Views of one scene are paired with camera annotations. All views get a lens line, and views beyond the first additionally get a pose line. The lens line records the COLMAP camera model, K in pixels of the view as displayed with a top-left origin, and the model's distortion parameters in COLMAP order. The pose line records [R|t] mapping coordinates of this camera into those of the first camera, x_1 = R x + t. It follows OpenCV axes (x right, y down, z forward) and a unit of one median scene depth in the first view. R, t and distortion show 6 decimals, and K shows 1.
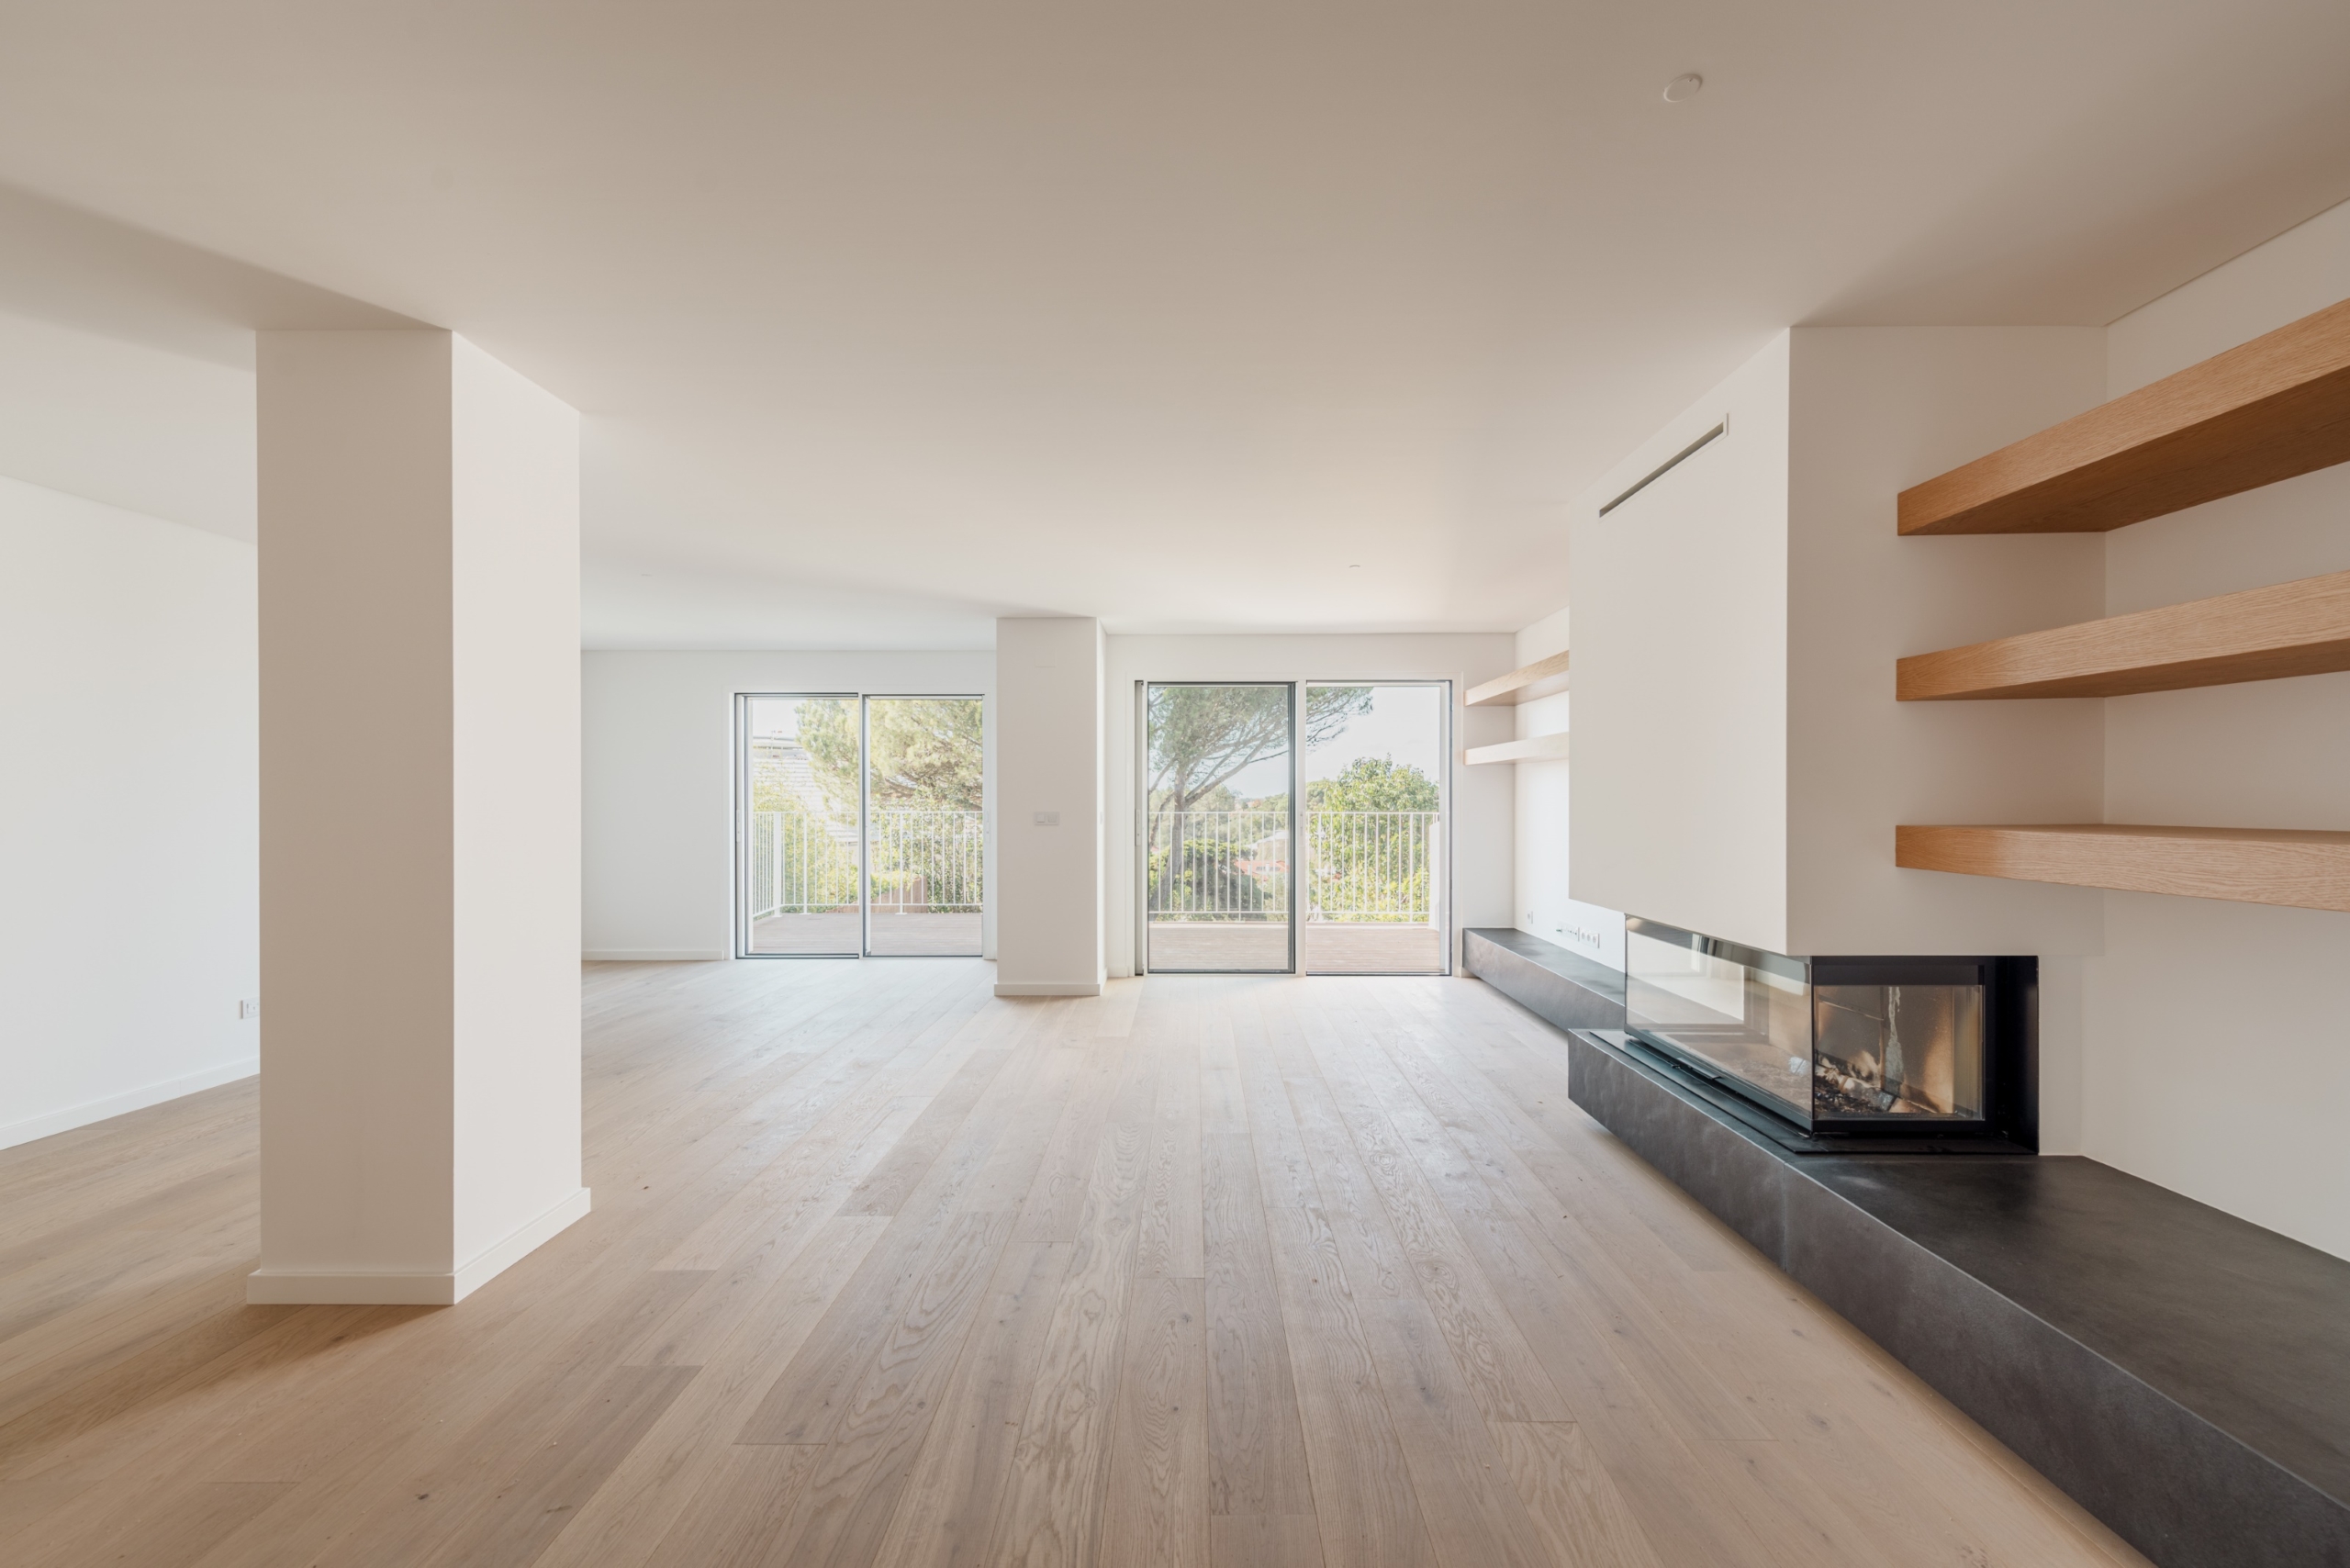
lens RADIAL K [[927.0, 0, 1187.4], [0, 927.0, 792.0], [0, 0, 1]] dist [0.010528, -0.002886]
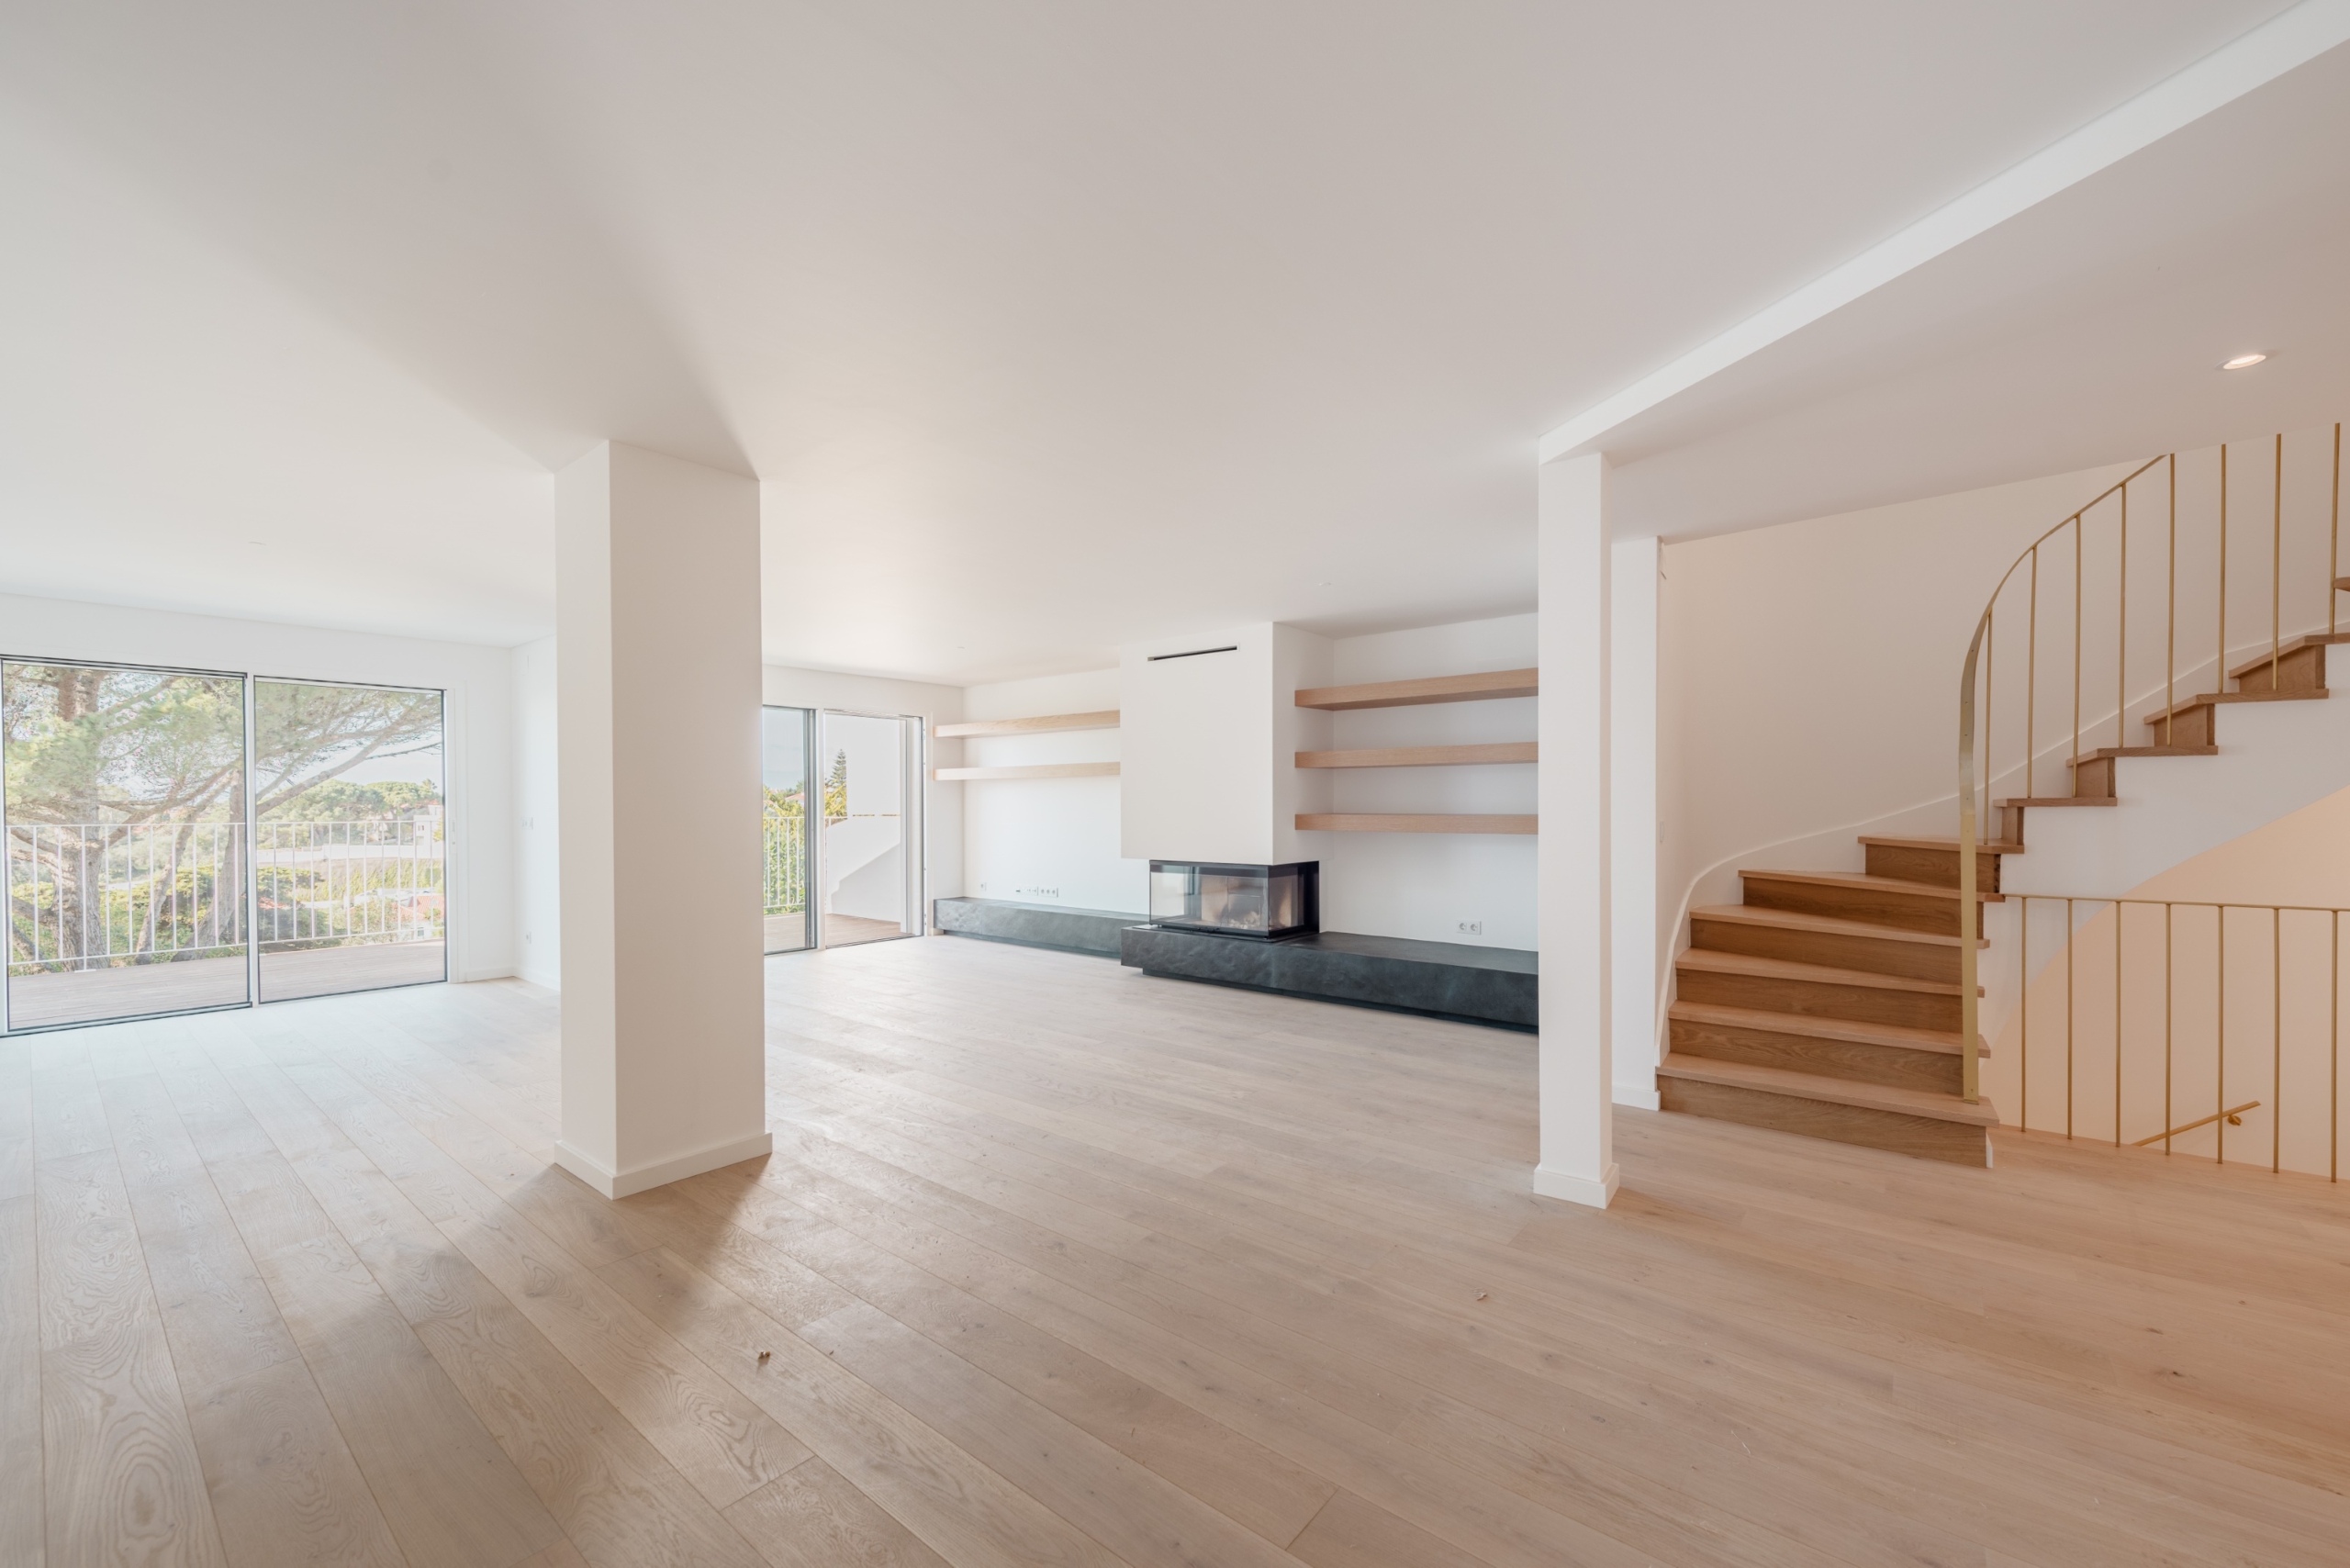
lens RADIAL K [[927.0, 0, 1187.4], [0, 927.0, 792.0], [0, 0, 1]] dist [0.010528, -0.002886]
pose [[0.622534, 0.008850, 0.782543, -1.379186], [-0.003574, 0.999958, -0.008465, -0.005716], [-0.782585, 0.002472, 0.622539, -0.379090]]
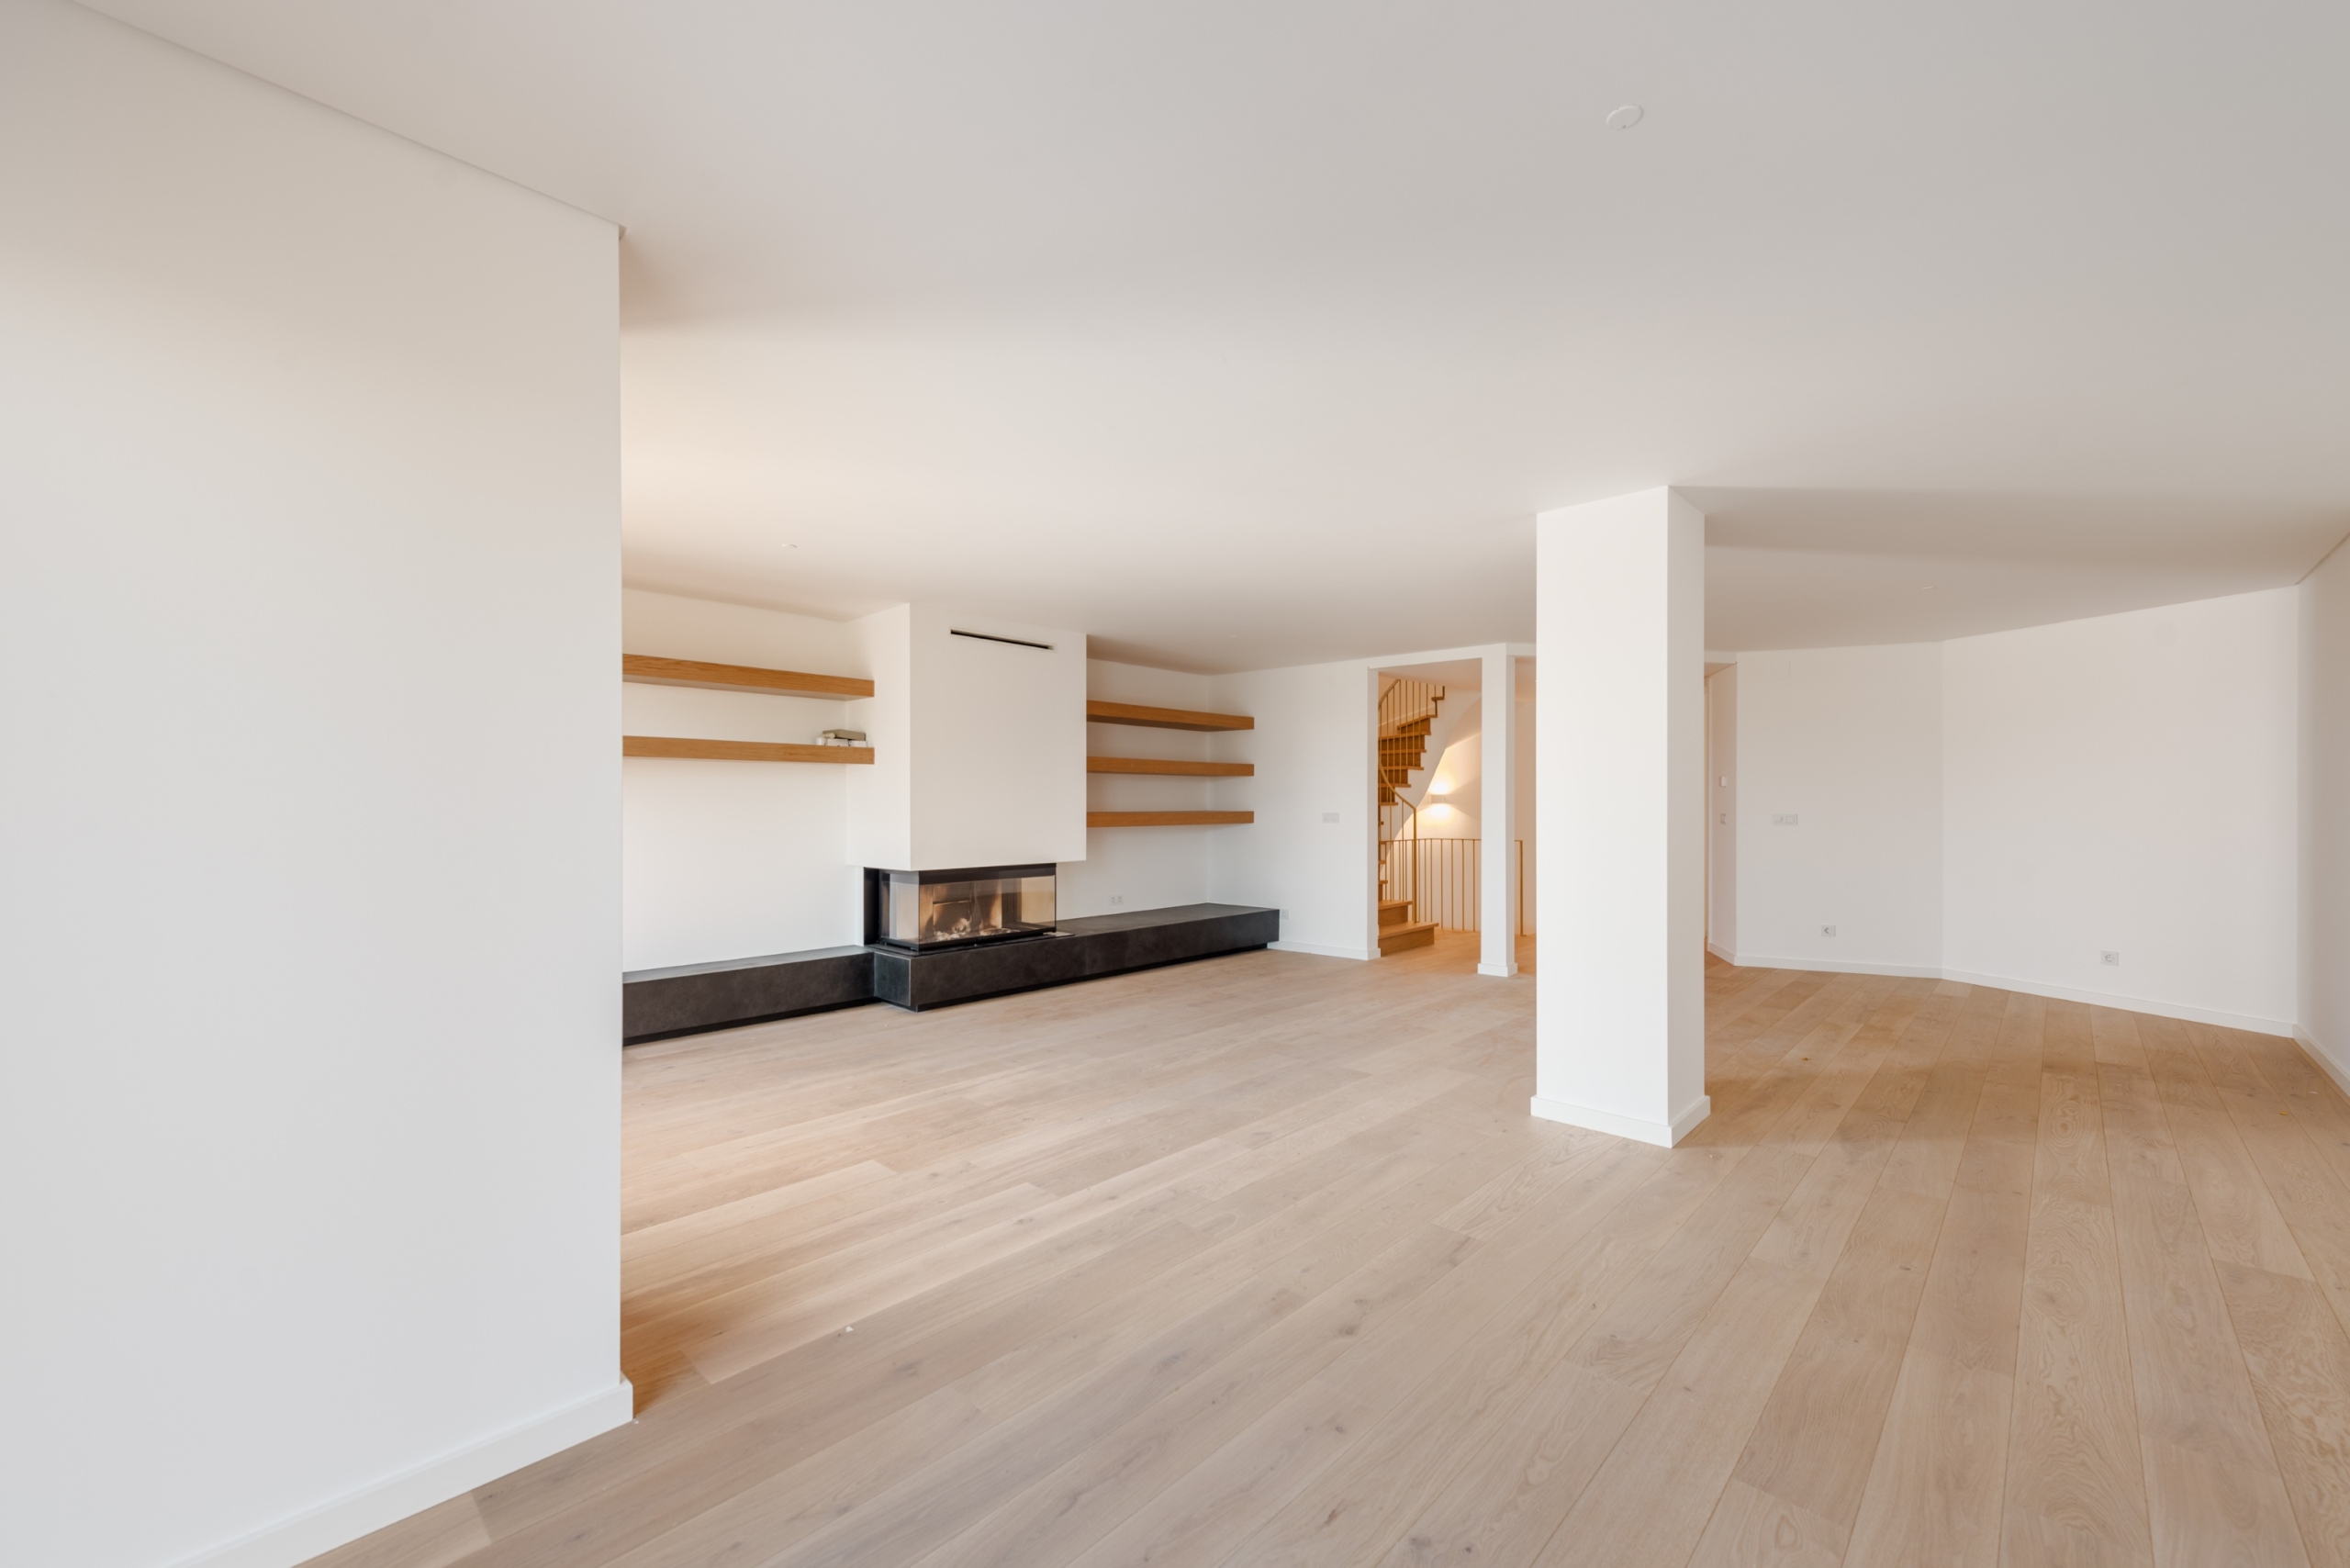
lens RADIAL K [[936.7, 0, 1174.7], [0, 936.7, 804.4], [0, 0, 1]] dist [0.026792, -0.008983]
pose [[-0.733222, -0.001914, 0.679987, -1.309794], [-0.005891, 0.999976, -0.003538, 0.012663], [-0.679964, -0.006600, -0.733216, 2.595240]]
